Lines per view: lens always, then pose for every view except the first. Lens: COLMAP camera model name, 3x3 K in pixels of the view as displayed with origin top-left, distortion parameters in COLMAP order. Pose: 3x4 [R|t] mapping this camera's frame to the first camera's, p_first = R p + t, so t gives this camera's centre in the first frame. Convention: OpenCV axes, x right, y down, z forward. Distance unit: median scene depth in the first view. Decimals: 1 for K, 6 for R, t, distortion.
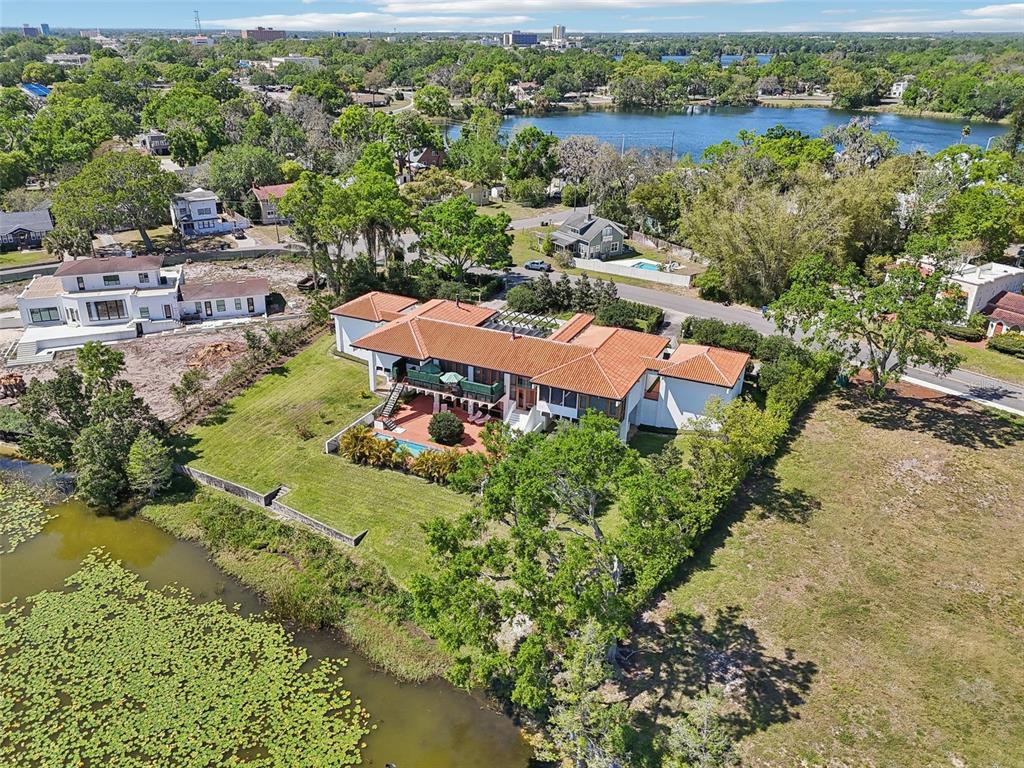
lens RADIAL K [[738.2, 0, 529.0], [0, 738.2, 371.8], [0, 0, 1]] dist [0.023138, -0.009030]
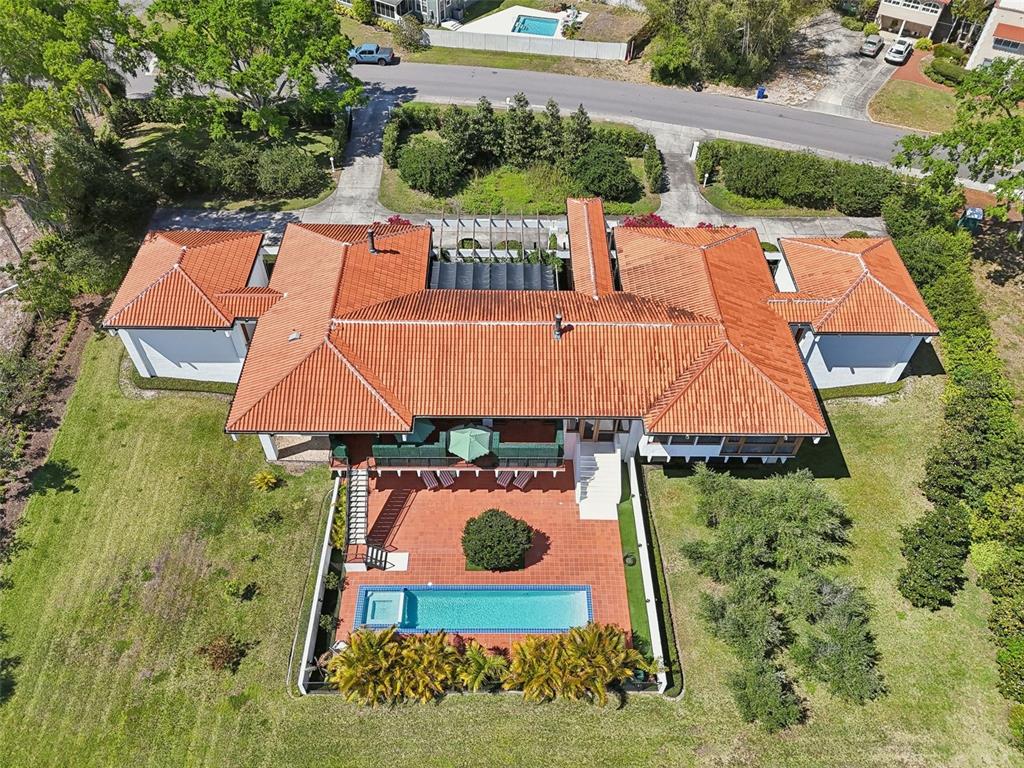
lens RADIAL K [[738.2, 0, 529.0], [0, 738.2, 371.8], [0, 0, 1]] dist [0.023138, -0.009030]
pose [[0.901589, -0.317229, 0.294115, -0.162632], [0.166445, 0.881931, 0.441015, -0.203854], [-0.399292, -0.348660, 0.847940, 0.450140]]
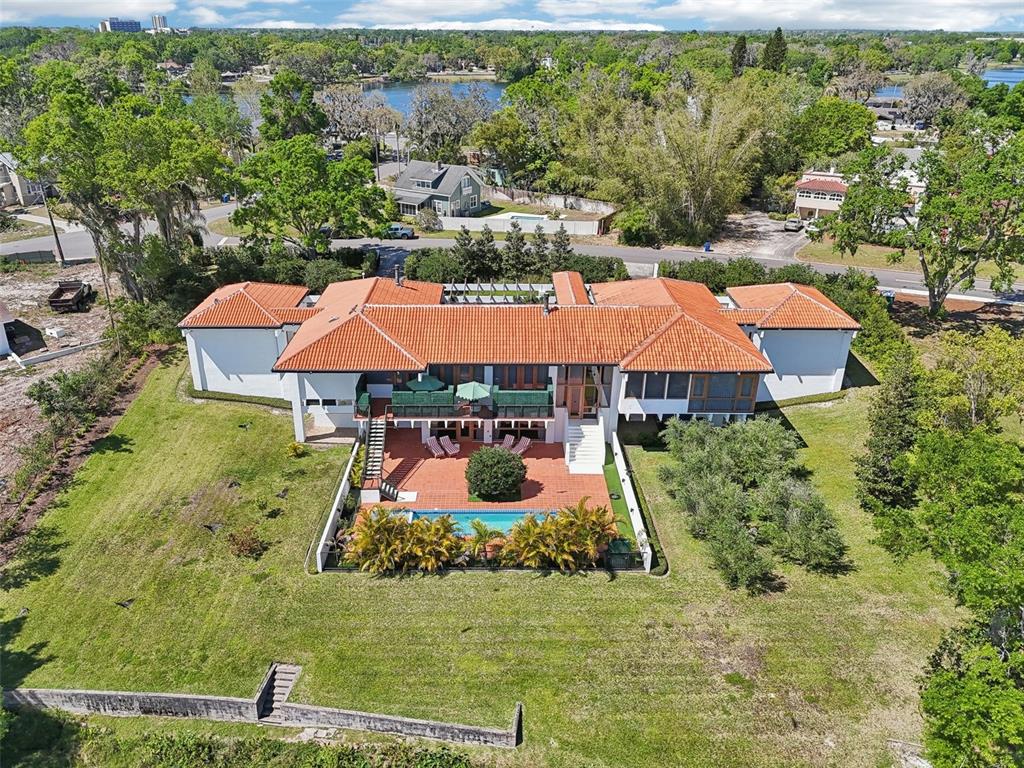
lens RADIAL K [[731.8, 0, 512.0], [0, 731.8, 384.0], [0, 0, 1]] dist [0.021682, -0.000716]
pose [[0.904682, -0.188874, 0.381938, -0.244482], [0.178634, 0.981931, 0.062456, -0.023866], [-0.386833, 0.011725, 0.922075, 0.343004]]
